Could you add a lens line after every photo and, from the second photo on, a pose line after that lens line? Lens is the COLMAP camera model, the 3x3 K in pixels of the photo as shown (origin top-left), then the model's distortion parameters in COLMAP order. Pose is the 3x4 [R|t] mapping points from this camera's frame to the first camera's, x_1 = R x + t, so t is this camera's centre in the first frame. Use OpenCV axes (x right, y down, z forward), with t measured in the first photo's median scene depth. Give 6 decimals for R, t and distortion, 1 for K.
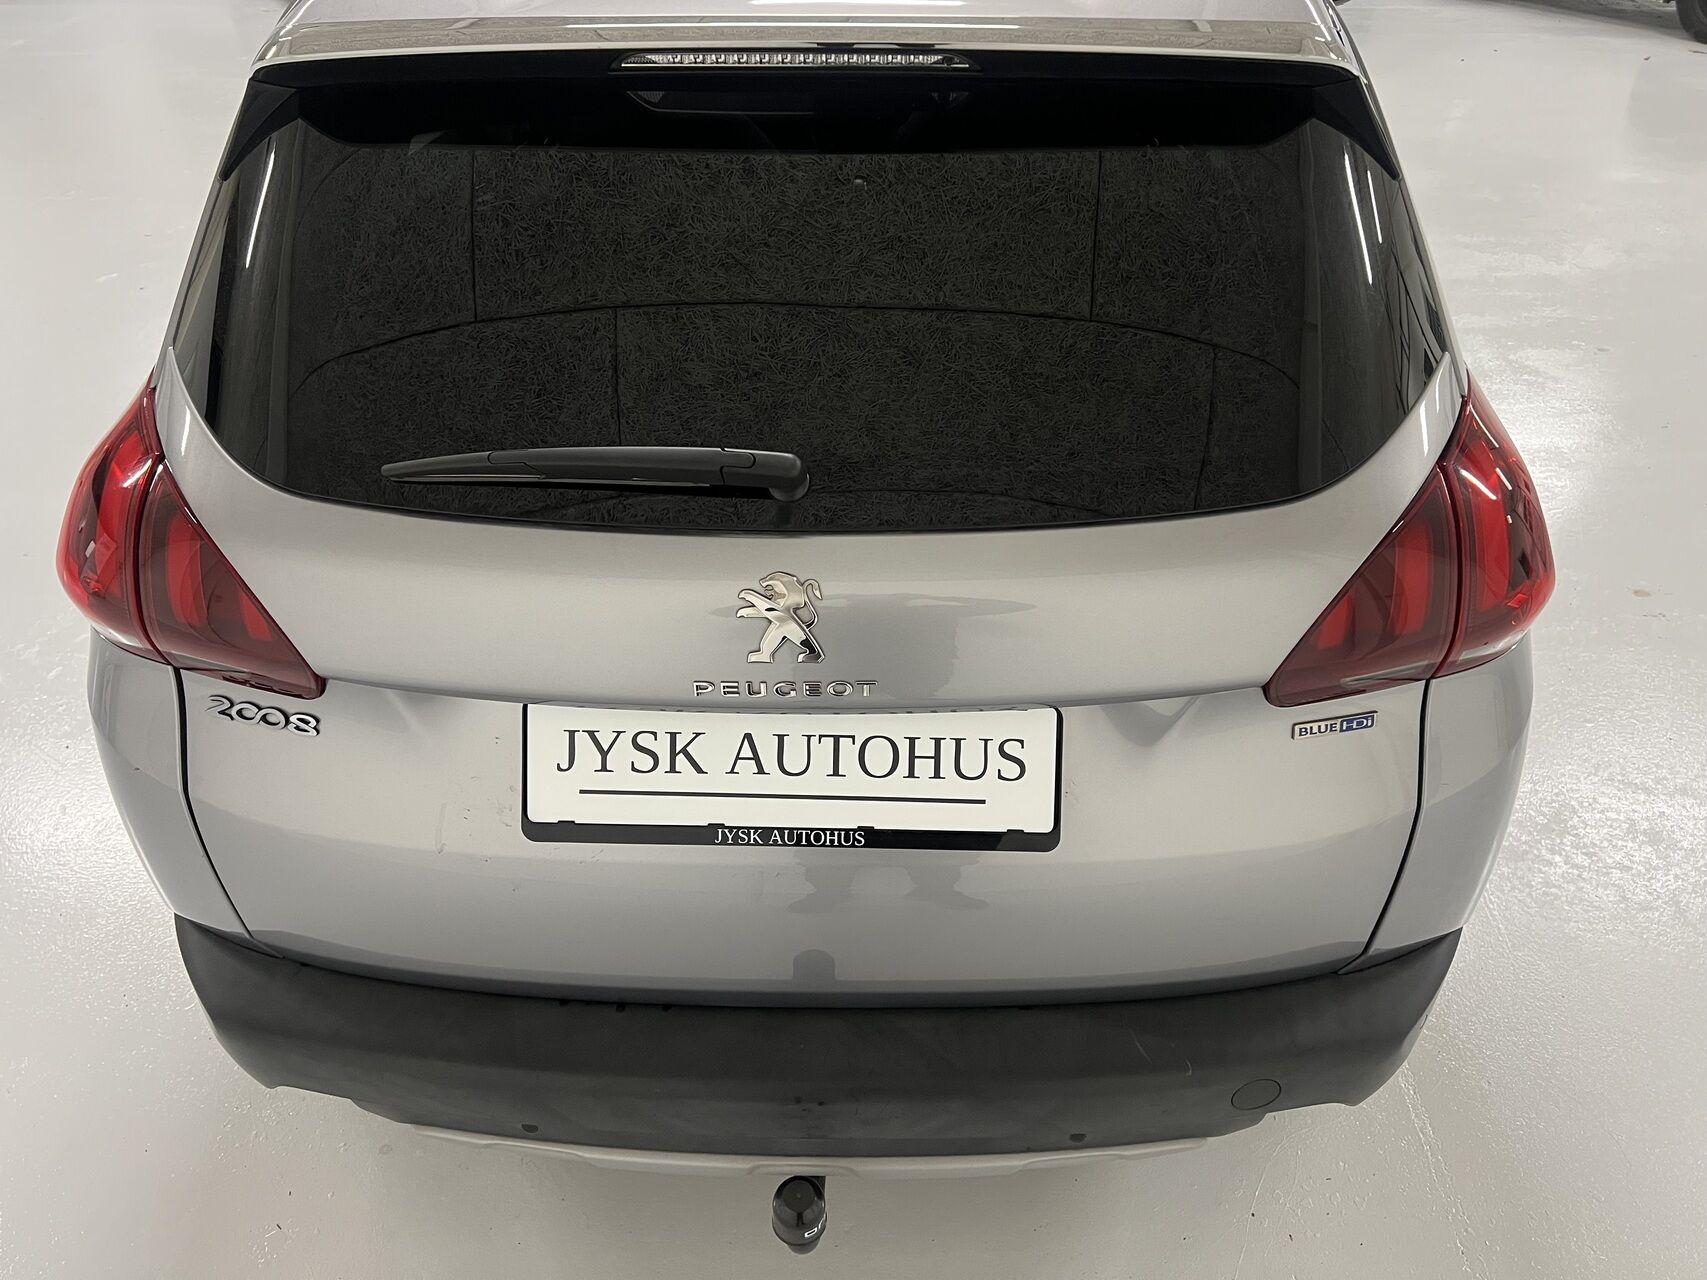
lens RADIAL K [[1286.3, 0, 857.9], [0, 1286.3, 631.5], [0, 0, 1]] dist [0.038795, -0.055542]
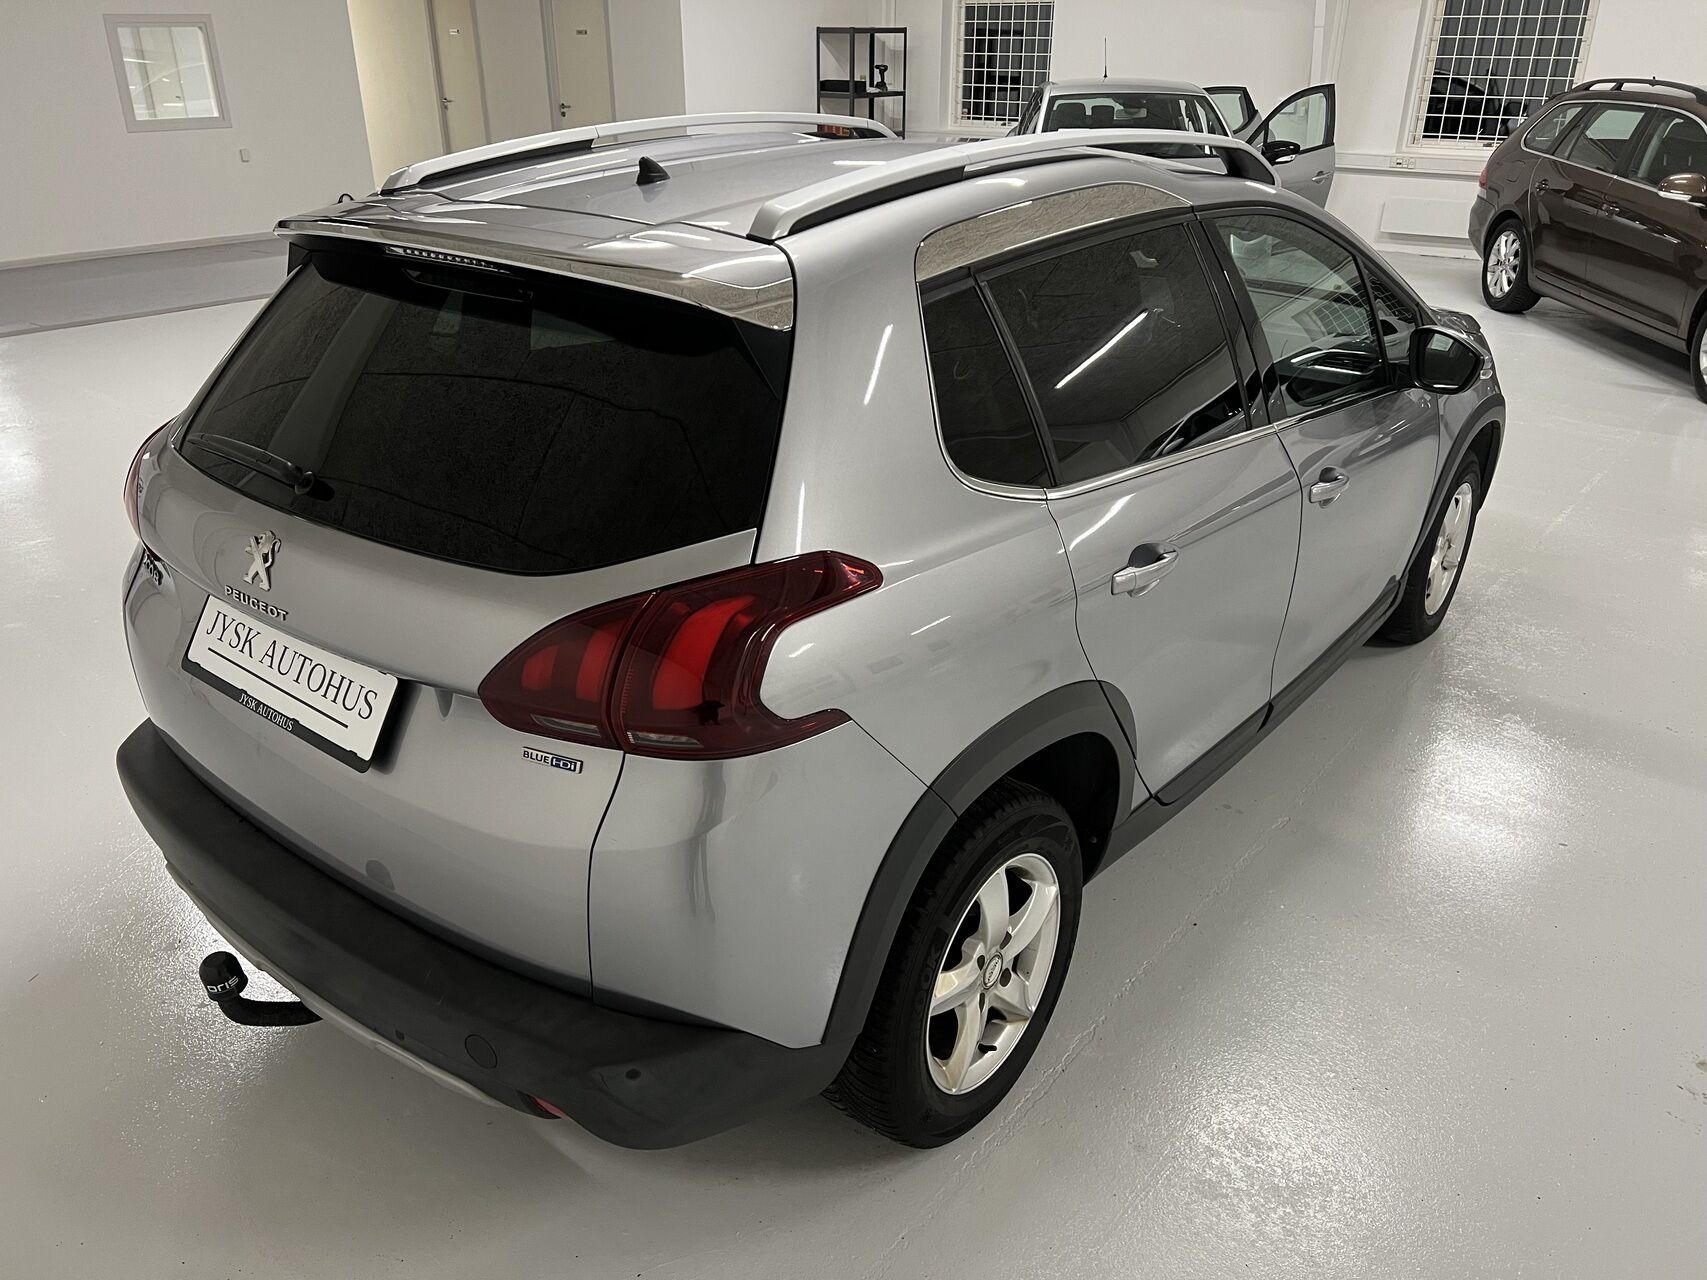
lens RADIAL K [[1286.3, 0, 854.1], [0, 1286.3, 648.9], [0, 0, 1]] dist [0.038795, -0.055542]
pose [[0.787782, 0.254996, -0.560693, 1.355431], [-0.355949, 0.931366, -0.076540, -0.042643], [0.502693, 0.259875, 0.824479, 0.056124]]
